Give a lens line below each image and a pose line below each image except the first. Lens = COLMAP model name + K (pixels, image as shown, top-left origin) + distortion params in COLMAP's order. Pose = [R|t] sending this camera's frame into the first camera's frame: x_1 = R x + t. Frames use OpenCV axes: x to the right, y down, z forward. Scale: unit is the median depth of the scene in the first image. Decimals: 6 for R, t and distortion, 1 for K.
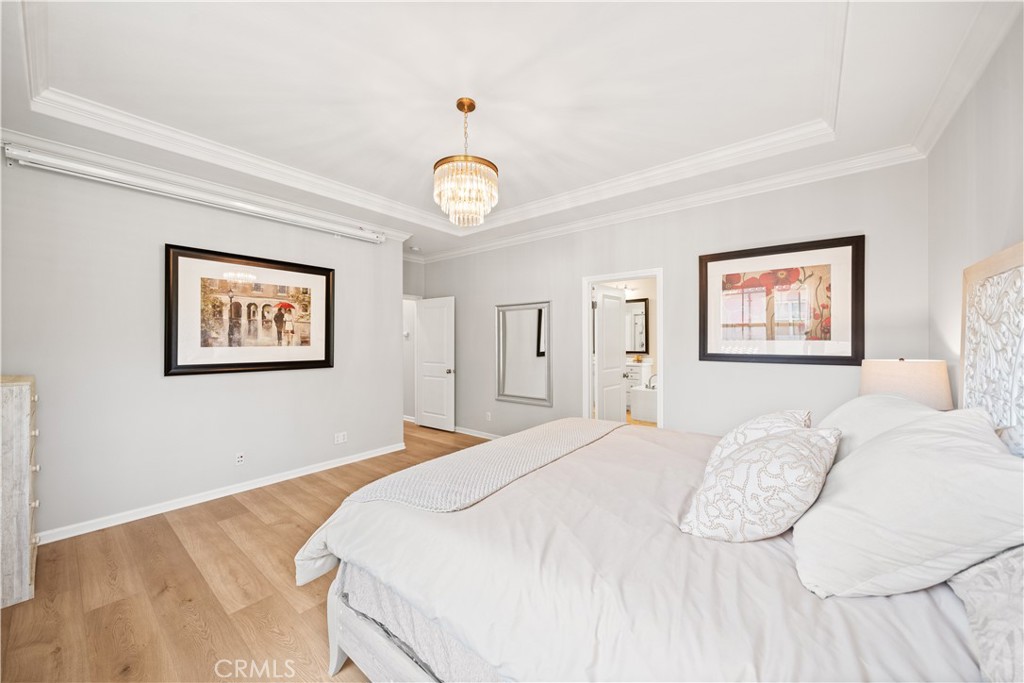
lens RADIAL K [[369.6, 0, 509.6], [0, 369.6, 341.3], [0, 0, 1]] dist [0.002141, 0.000063]
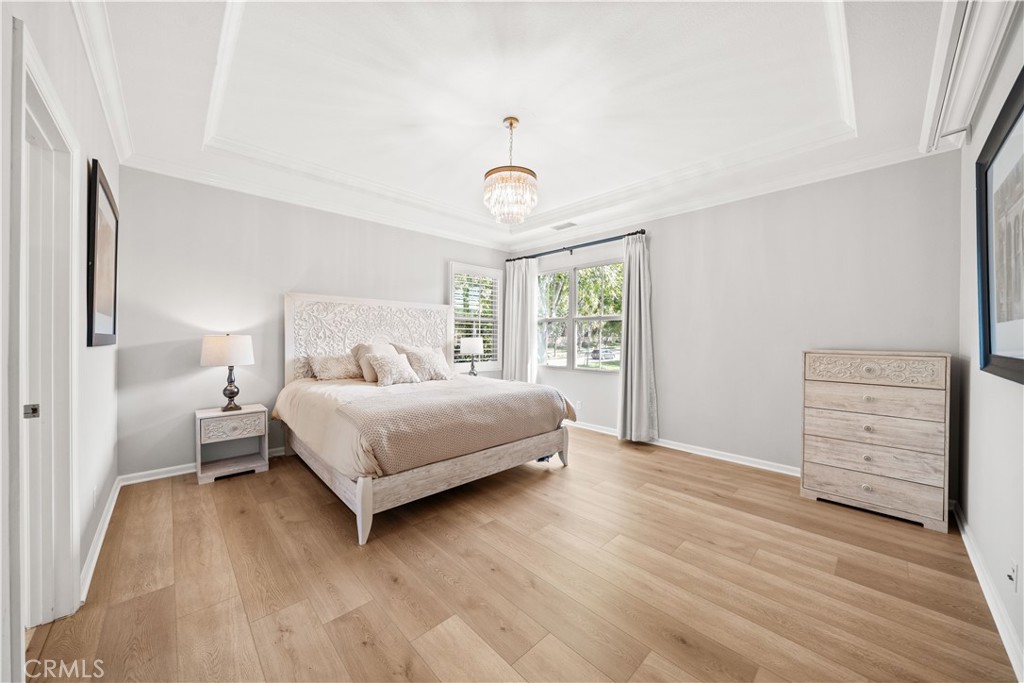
lens RADIAL K [[356.6, 0, 510.1], [0, 356.6, 343.8], [0, 0, 1]] dist [-0.002026, -0.000004]
pose [[-0.992038, 0.001872, 0.125926, -0.259965], [0.003630, 0.999899, 0.013730, 0.045591], [-0.125888, 0.014077, -0.991945, 2.156158]]
